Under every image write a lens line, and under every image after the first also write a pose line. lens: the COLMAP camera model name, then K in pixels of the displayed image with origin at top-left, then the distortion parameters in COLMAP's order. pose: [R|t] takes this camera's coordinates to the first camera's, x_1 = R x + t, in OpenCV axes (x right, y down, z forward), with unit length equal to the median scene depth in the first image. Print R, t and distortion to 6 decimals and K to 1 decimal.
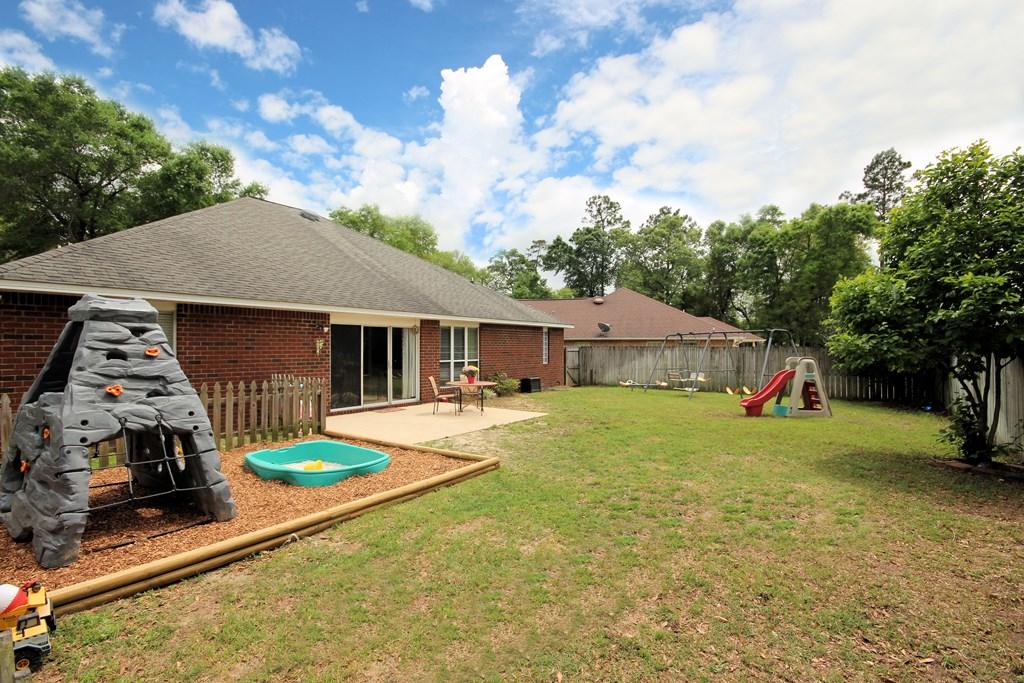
lens RADIAL K [[473.0, 0, 515.8], [0, 473.0, 343.7], [0, 0, 1]] dist [-0.007317, -0.002128]
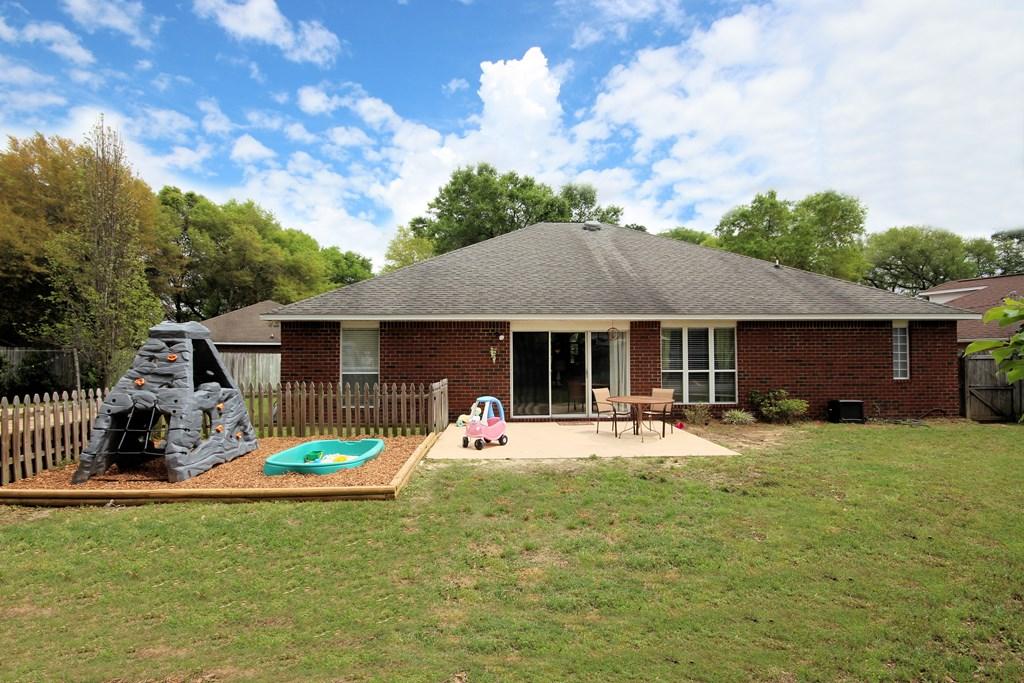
lens RADIAL K [[473.0, 0, 513.5], [0, 473.0, 346.3], [0, 0, 1]] dist [-0.007317, -0.002128]
pose [[0.610671, -0.021082, -0.791604, 0.389460], [0.010650, 0.999774, -0.018410, 0.007528], [0.791813, 0.002812, 0.610758, 0.348259]]
